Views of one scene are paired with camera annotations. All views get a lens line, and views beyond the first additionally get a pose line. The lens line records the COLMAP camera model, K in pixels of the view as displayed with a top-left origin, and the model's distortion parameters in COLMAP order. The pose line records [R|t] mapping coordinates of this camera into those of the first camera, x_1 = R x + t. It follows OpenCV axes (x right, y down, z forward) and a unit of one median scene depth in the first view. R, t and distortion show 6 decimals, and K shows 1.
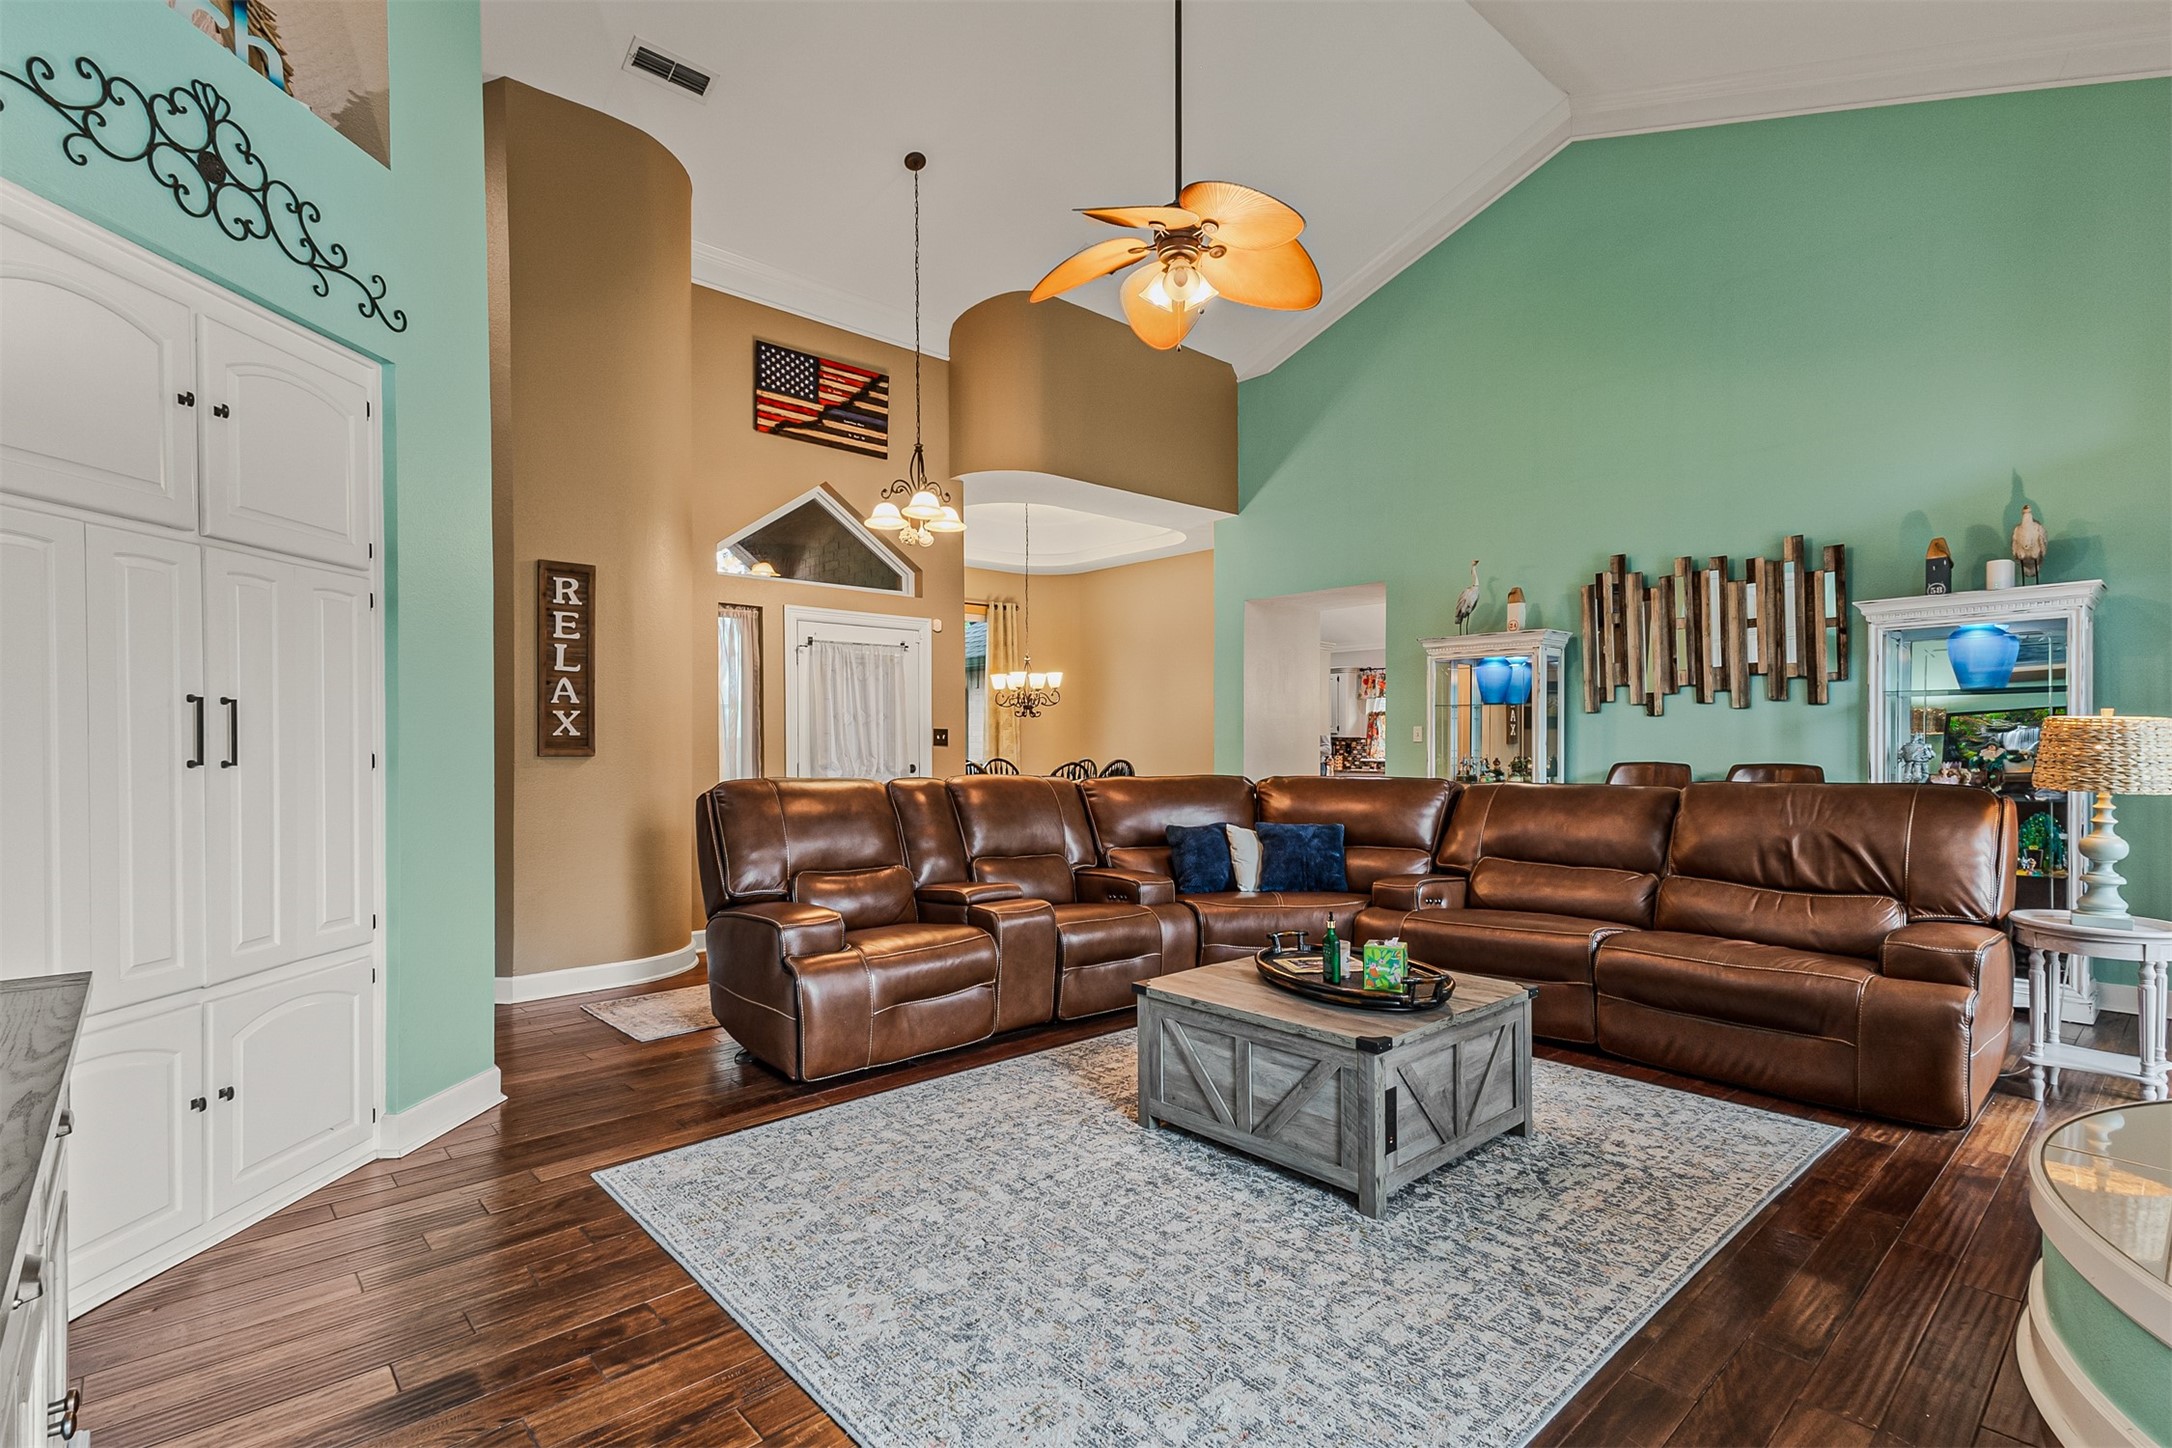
lens RADIAL K [[1017.9, 0, 1095.0], [0, 1017.9, 741.4], [0, 0, 1]] dist [0.003504, -0.001503]
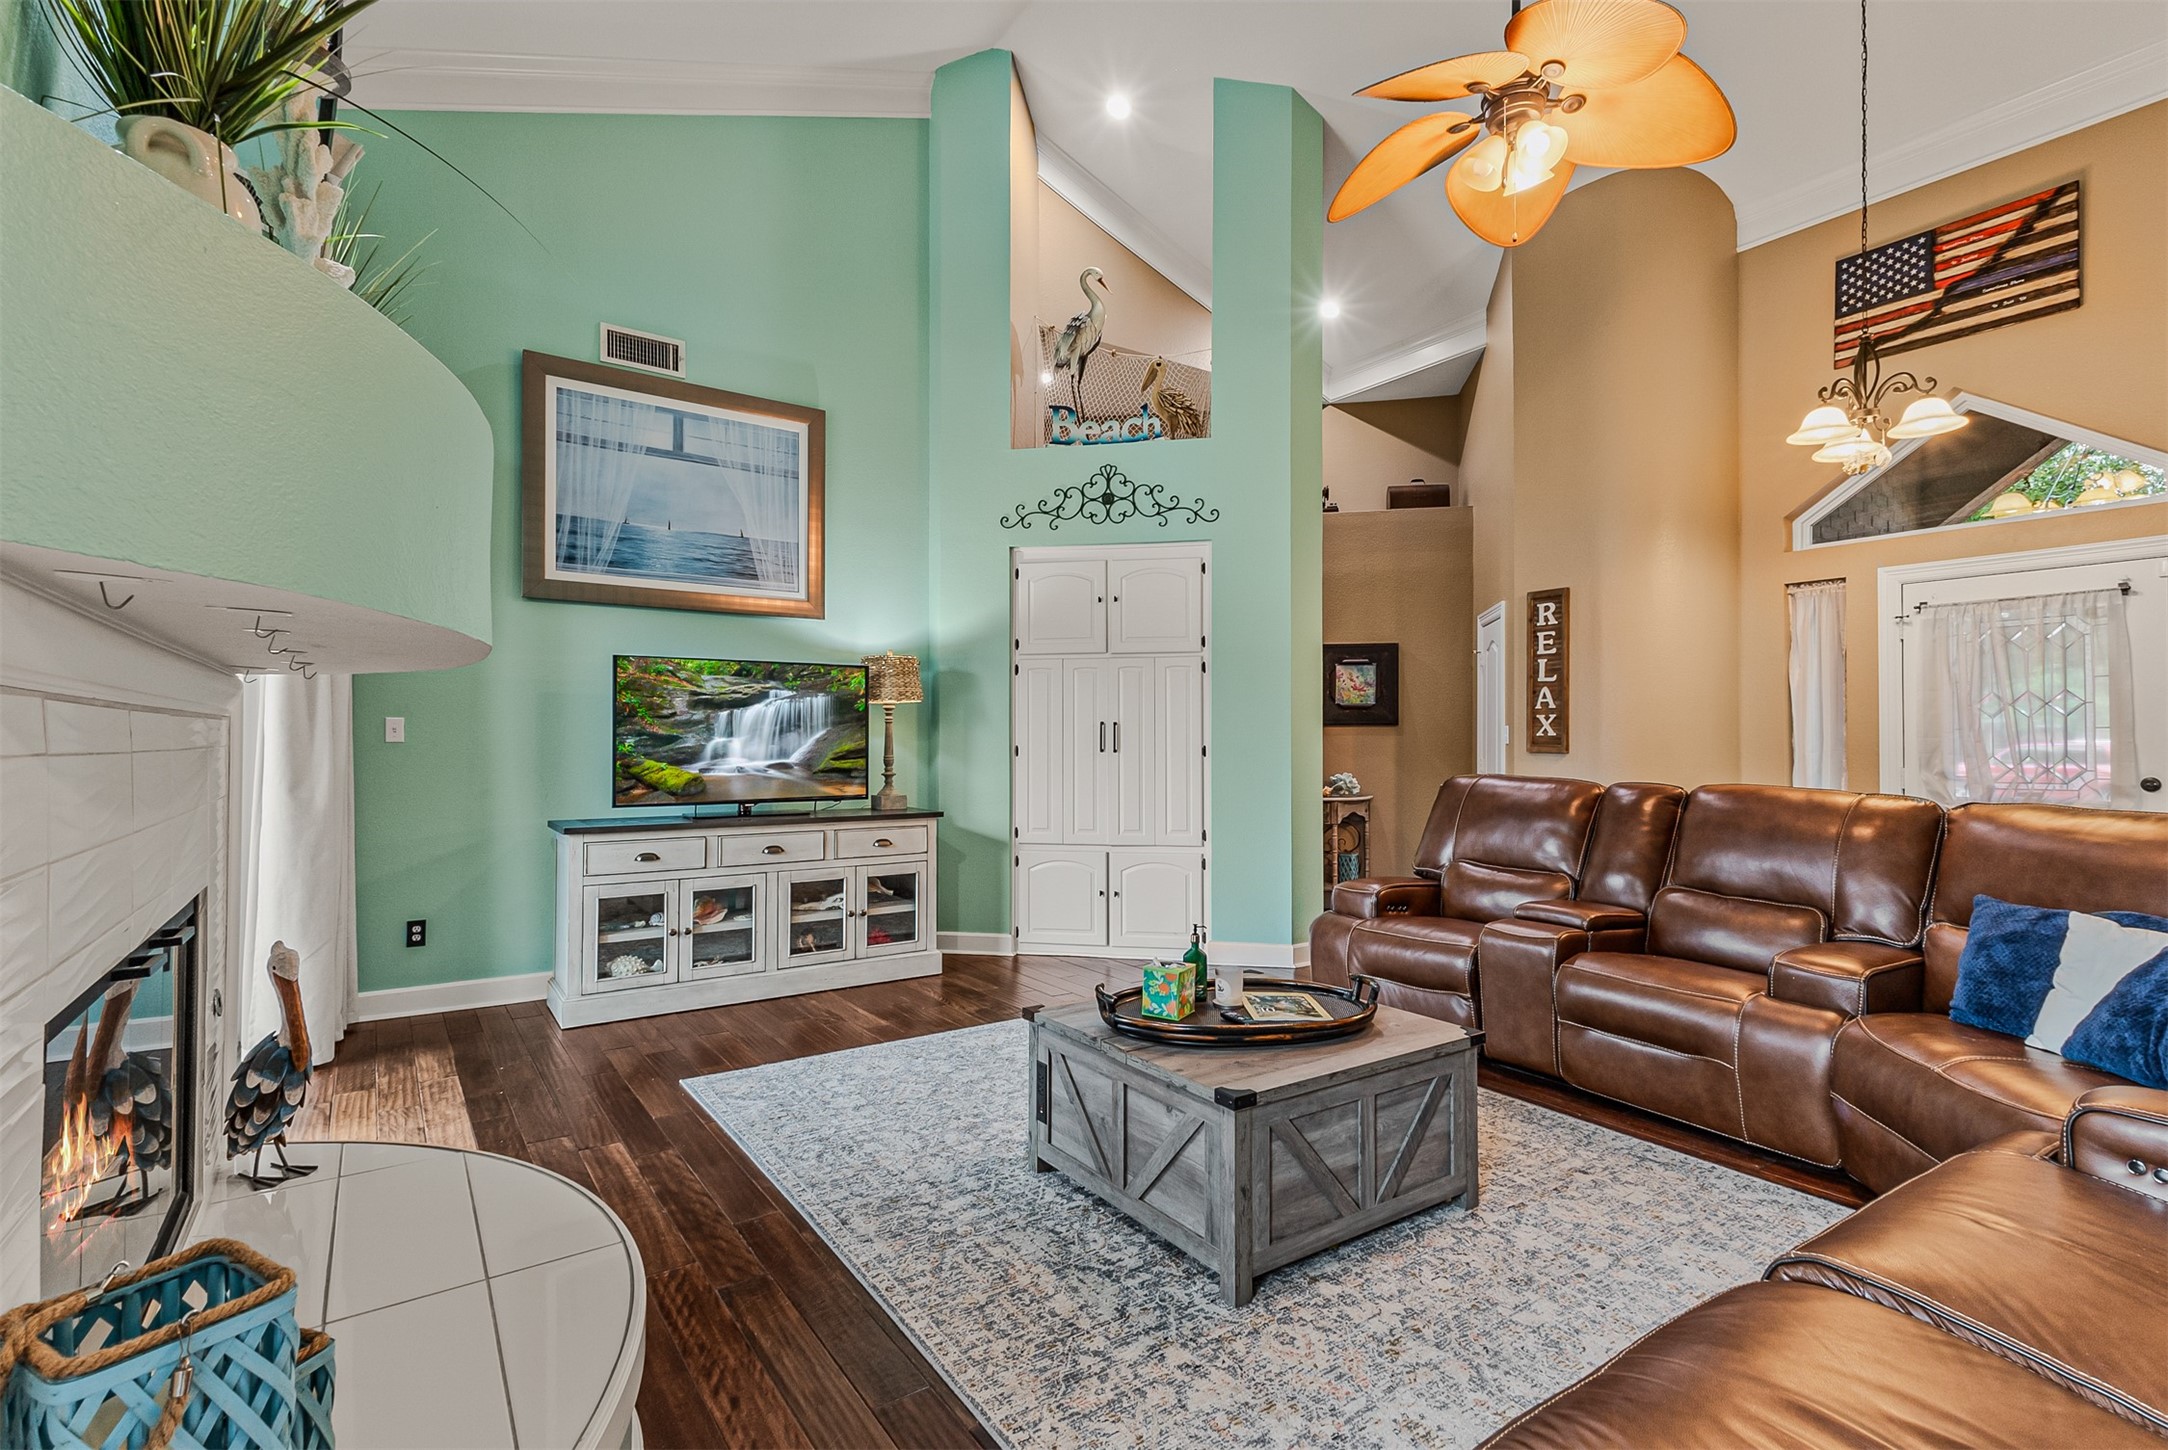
lens RADIAL K [[1016.0, 0, 1090.5], [0, 1016.0, 724.4], [0, 0, 1]] dist [0.003504, -0.001503]
pose [[-0.141365, -0.014371, -0.989853, 0.723904], [0.001924, 0.999889, -0.014792, -0.002452], [0.989956, -0.003995, -0.141322, 0.638955]]
